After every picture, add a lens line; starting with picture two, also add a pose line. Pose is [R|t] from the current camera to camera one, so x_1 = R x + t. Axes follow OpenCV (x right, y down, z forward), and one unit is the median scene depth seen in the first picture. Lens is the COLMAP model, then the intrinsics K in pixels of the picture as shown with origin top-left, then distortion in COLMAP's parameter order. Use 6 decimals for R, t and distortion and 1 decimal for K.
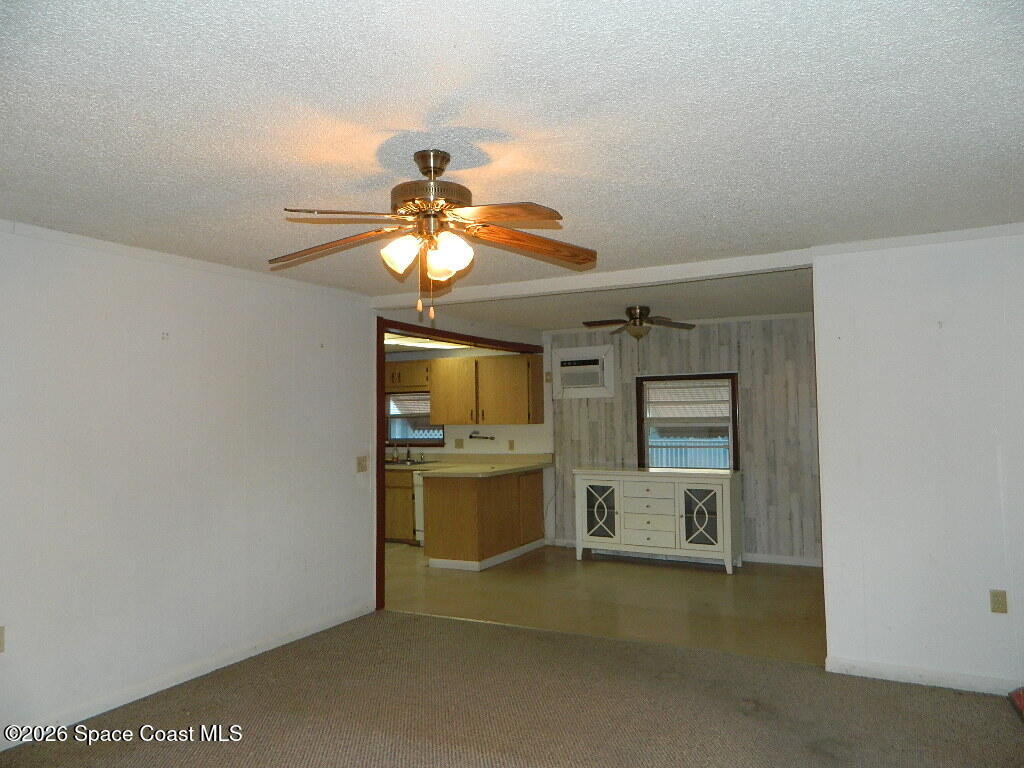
lens RADIAL K [[759.4, 0, 511.7], [0, 759.4, 383.7], [0, 0, 1]] dist [-0.006695, 0.000503]
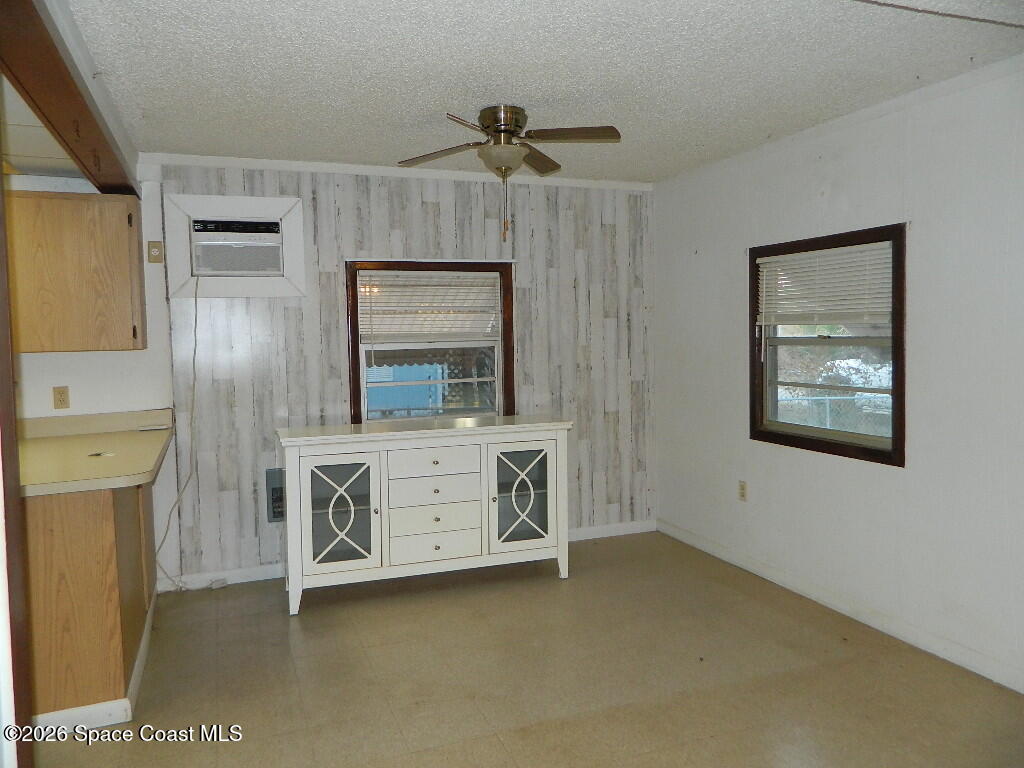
lens RADIAL K [[759.4, 0, 511.9], [0, 759.4, 382.5], [0, 0, 1]] dist [-0.006695, 0.000503]
pose [[0.654037, -0.049593, 0.754835, -0.191466], [-0.019563, 0.996406, 0.082414, 0.033380], [-0.756210, -0.068669, 0.650716, 0.571776]]
